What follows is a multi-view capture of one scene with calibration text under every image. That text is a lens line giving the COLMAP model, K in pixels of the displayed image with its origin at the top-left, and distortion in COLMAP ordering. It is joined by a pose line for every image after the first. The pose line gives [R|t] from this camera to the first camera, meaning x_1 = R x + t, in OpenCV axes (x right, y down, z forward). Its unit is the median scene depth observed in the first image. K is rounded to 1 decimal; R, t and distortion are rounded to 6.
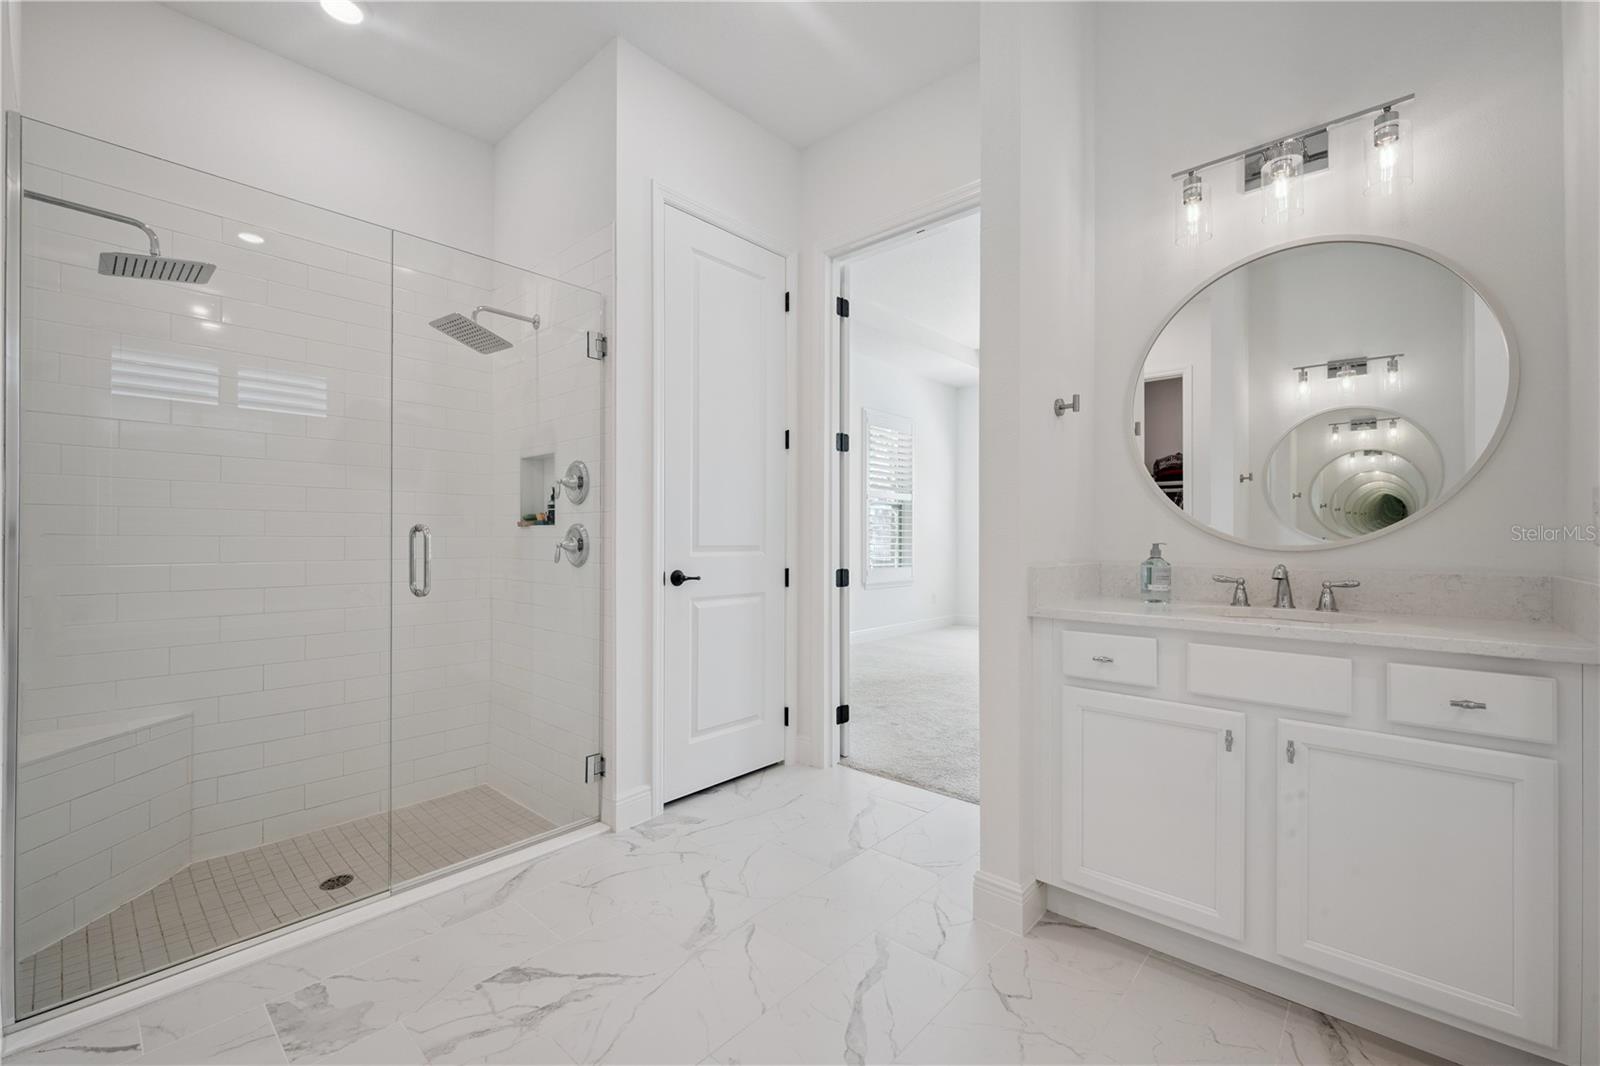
lens RADIAL K [[664.5, 0, 777.8], [0, 664.5, 529.2], [0, 0, 1]] dist [0.002943, -0.001130]
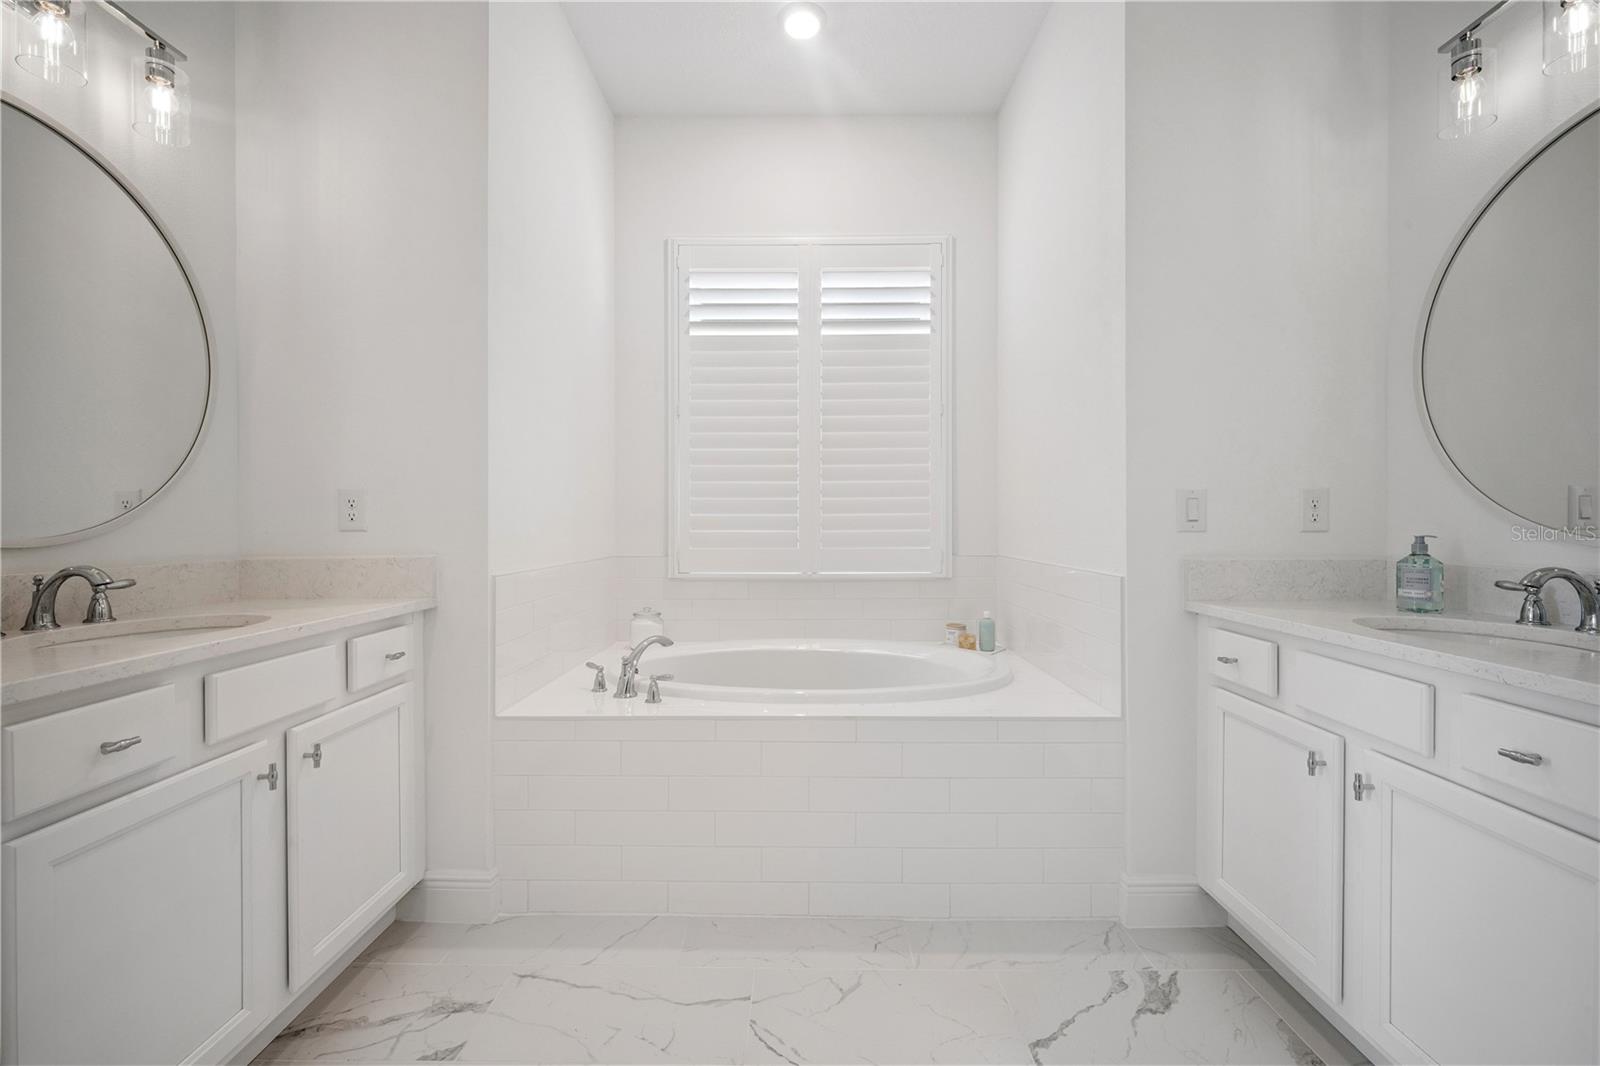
lens RADIAL K [[664.5, 0, 801.6], [0, 664.5, 524.3], [0, 0, 1]] dist [0.002943, -0.001130]
pose [[0.666714, -0.001124, -0.745312, 0.741516], [0.013380, 0.999856, 0.010461, -0.011138], [0.745193, -0.016947, 0.666633, -0.060680]]
